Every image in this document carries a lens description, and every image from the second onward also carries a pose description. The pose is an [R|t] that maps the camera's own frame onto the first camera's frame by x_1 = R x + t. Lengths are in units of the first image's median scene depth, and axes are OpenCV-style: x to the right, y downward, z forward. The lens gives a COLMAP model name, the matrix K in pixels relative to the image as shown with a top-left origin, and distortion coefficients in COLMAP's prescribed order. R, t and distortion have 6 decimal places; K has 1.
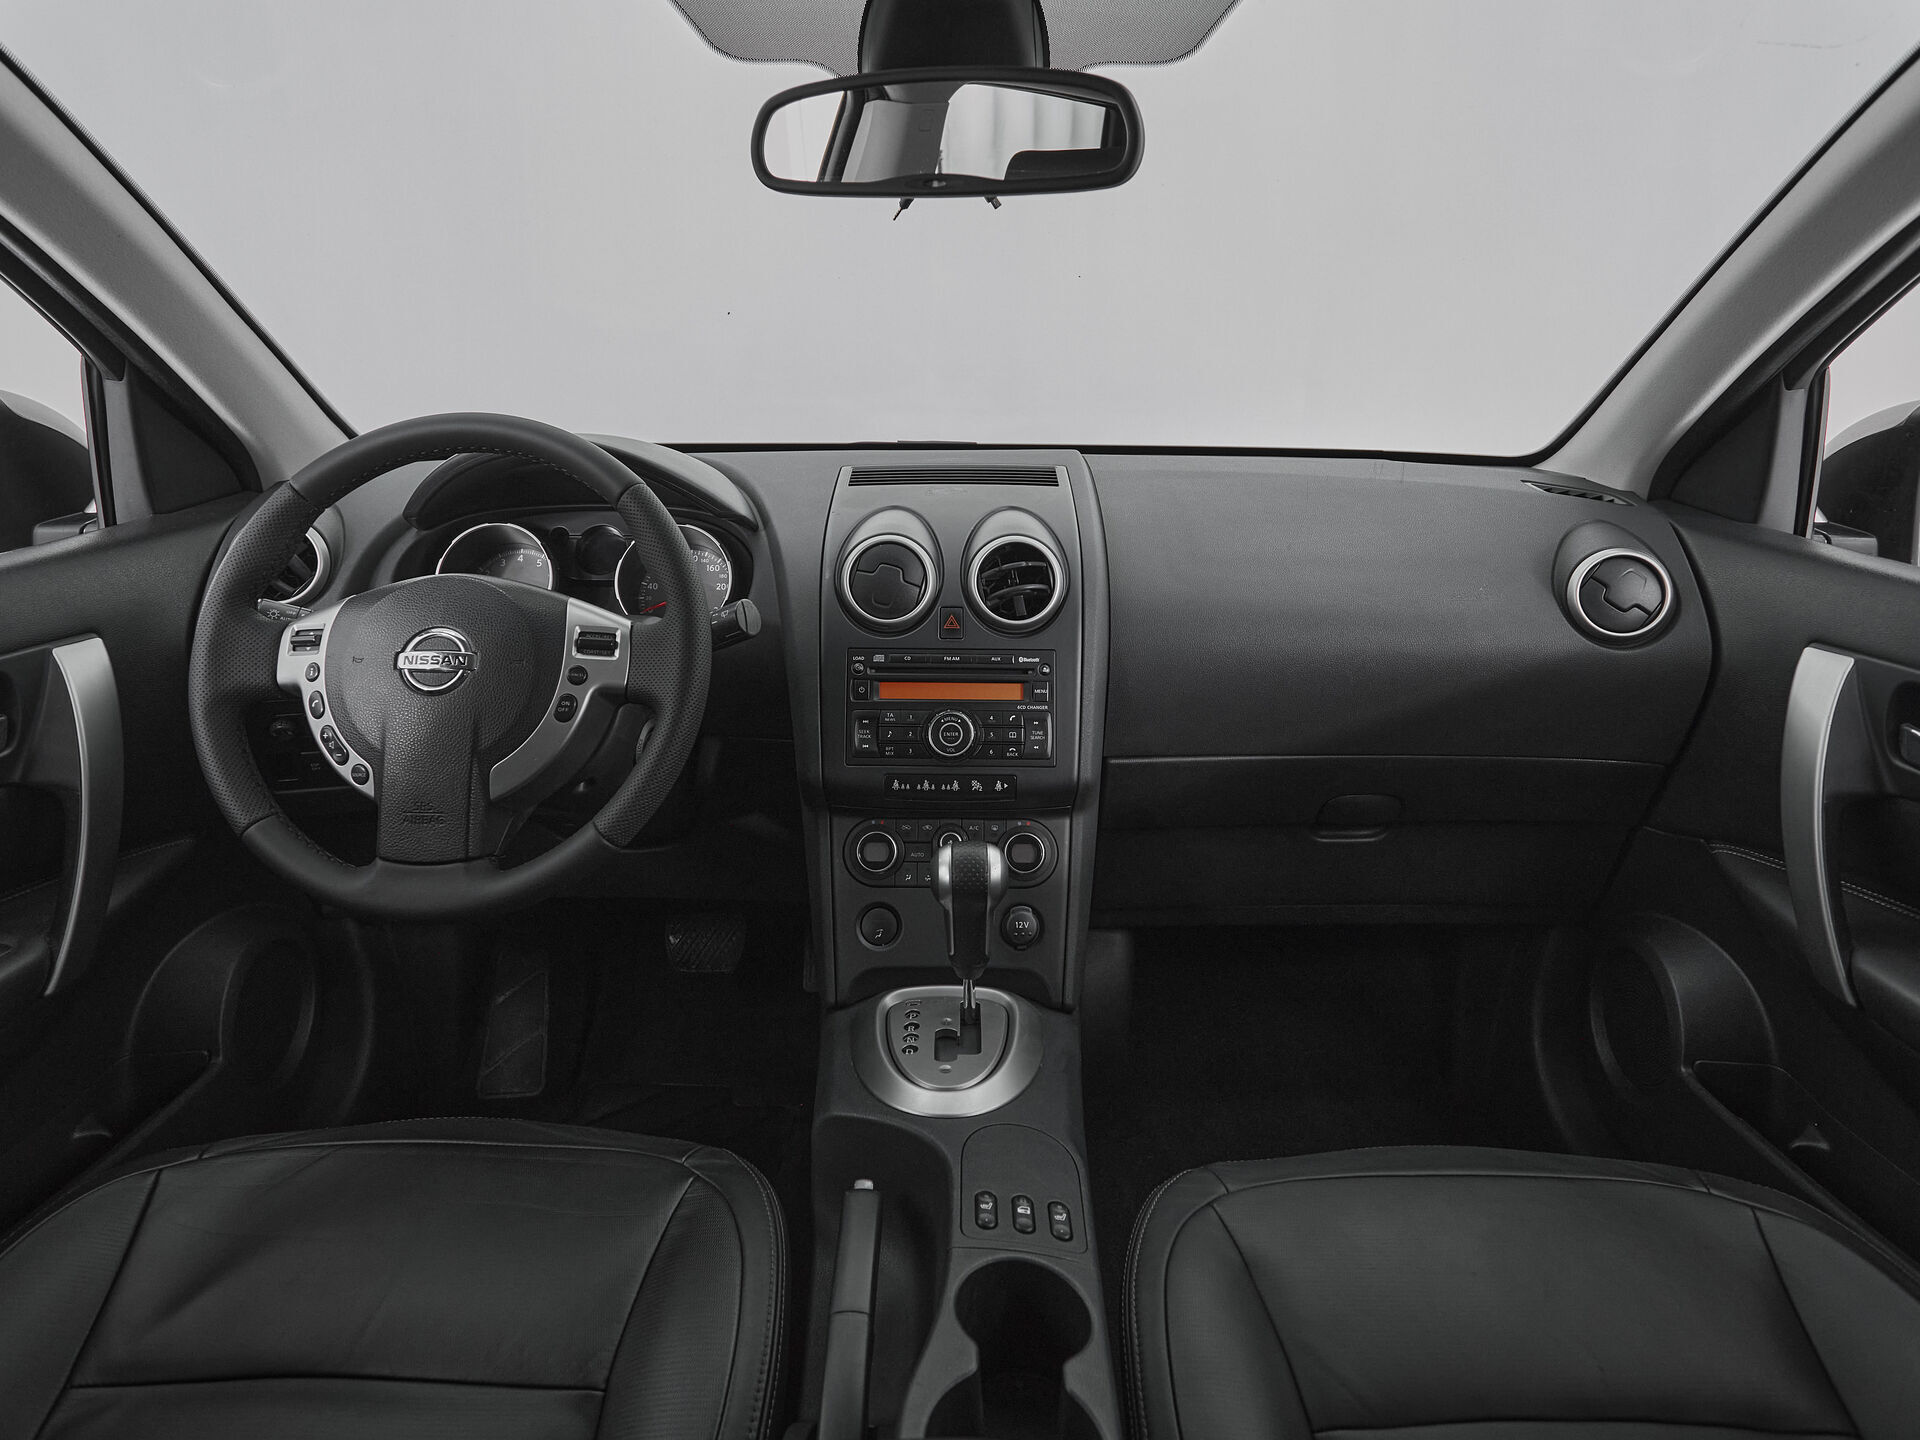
lens RADIAL K [[1101.7, 0, 952.6], [0, 1101.7, 654.3], [0, 0, 1]] dist [-0.003812, 0.001650]
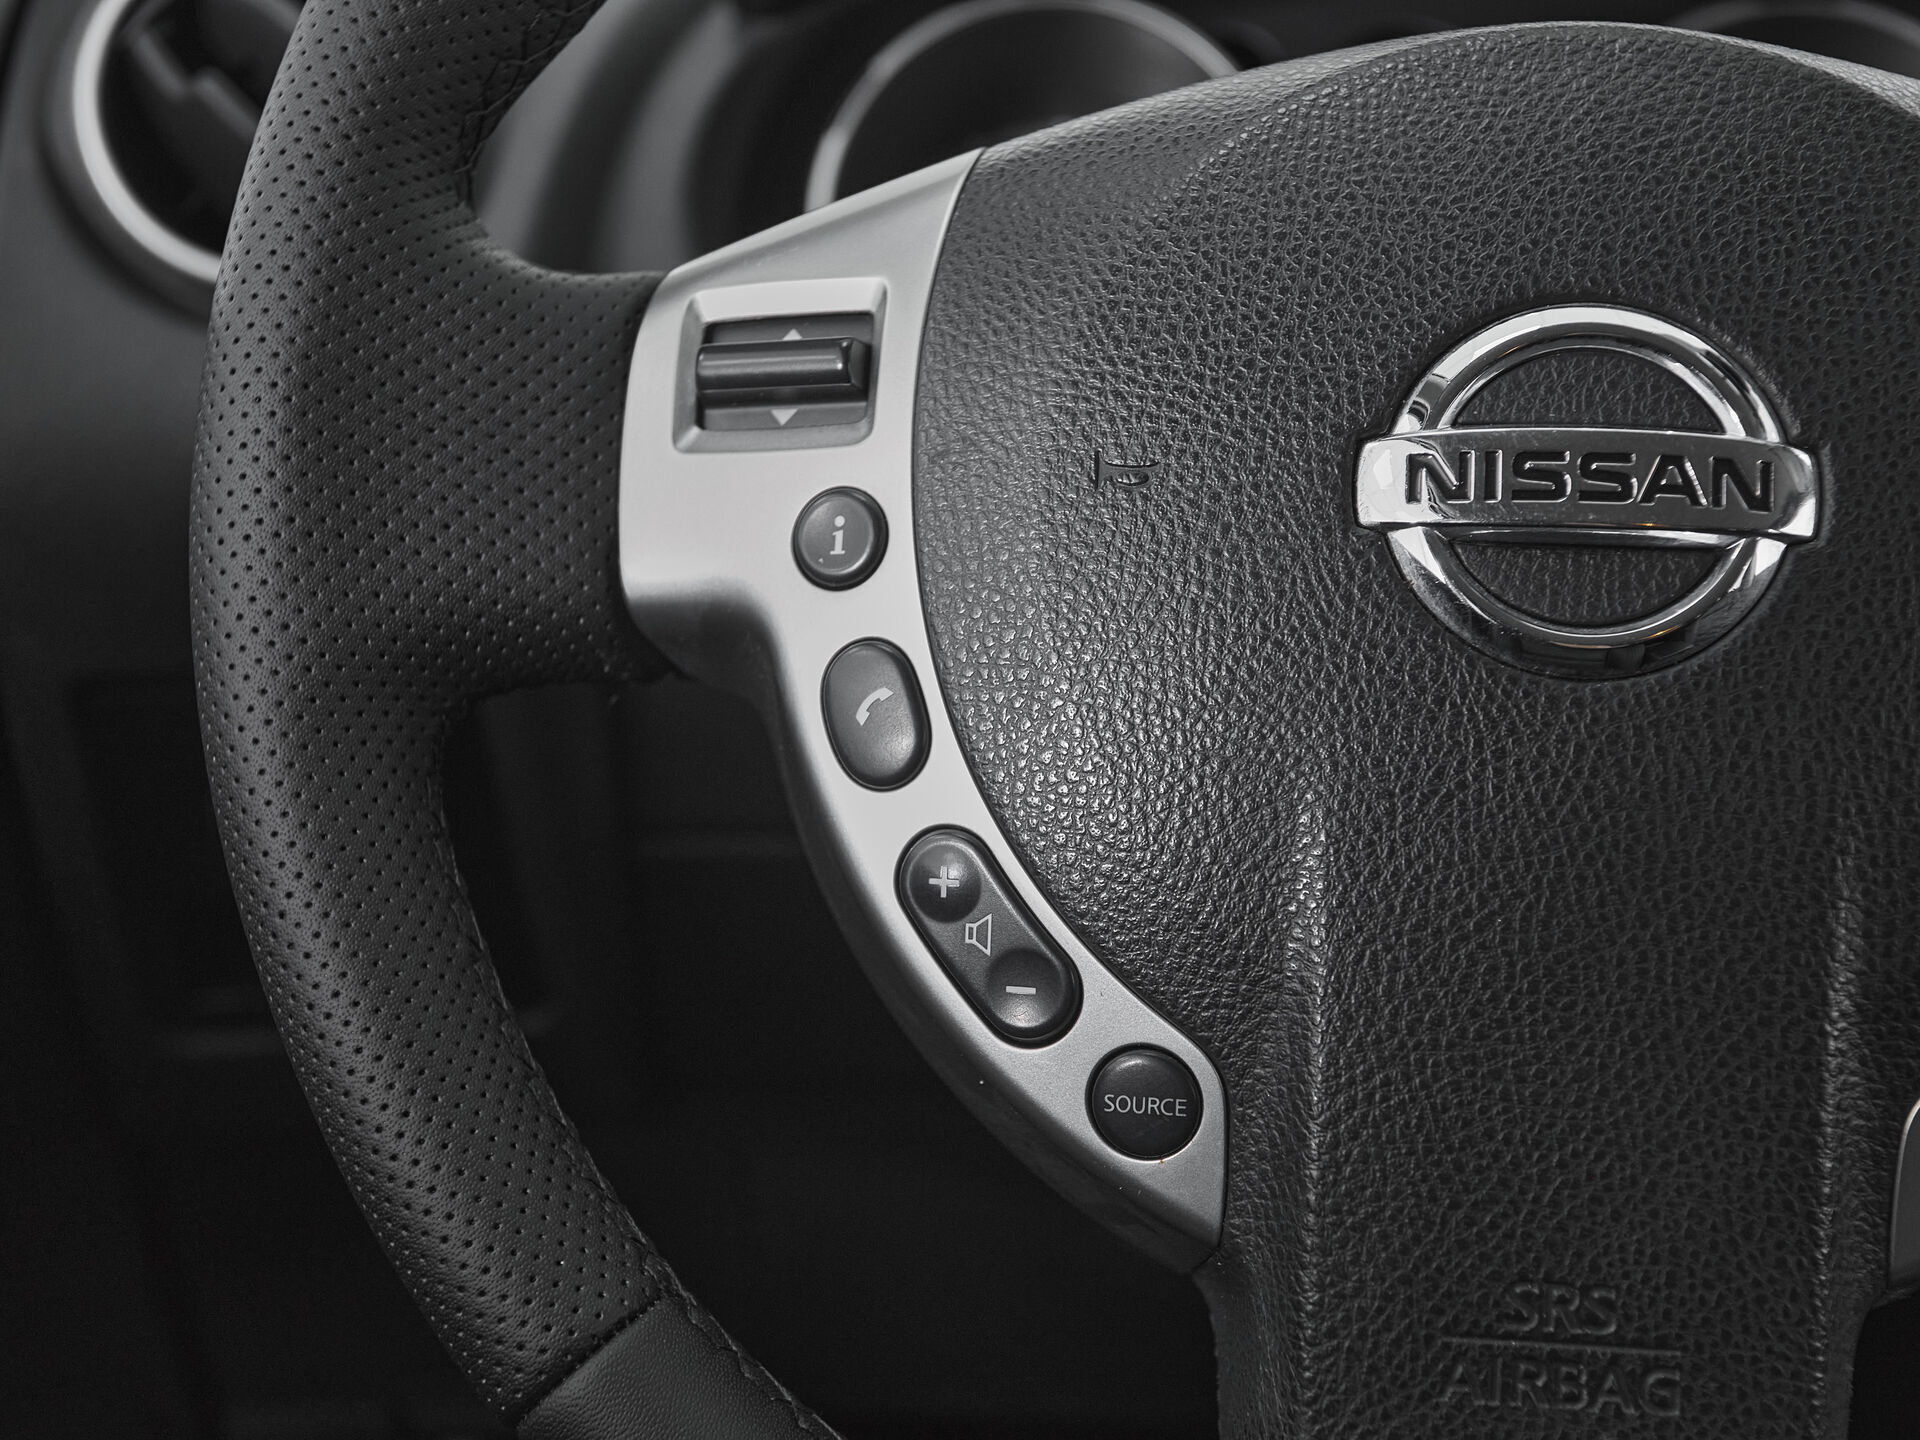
lens RADIAL K [[2613.4, 0, 974.8], [0, 2613.4, 760.9], [0, 0, 1]] dist [0.022310, 0.000000]
pose [[0.997253, 0.026149, -0.069301, -0.434500], [-0.022060, 0.998007, 0.059126, 0.022375], [0.070709, -0.057434, 0.995842, 0.459492]]
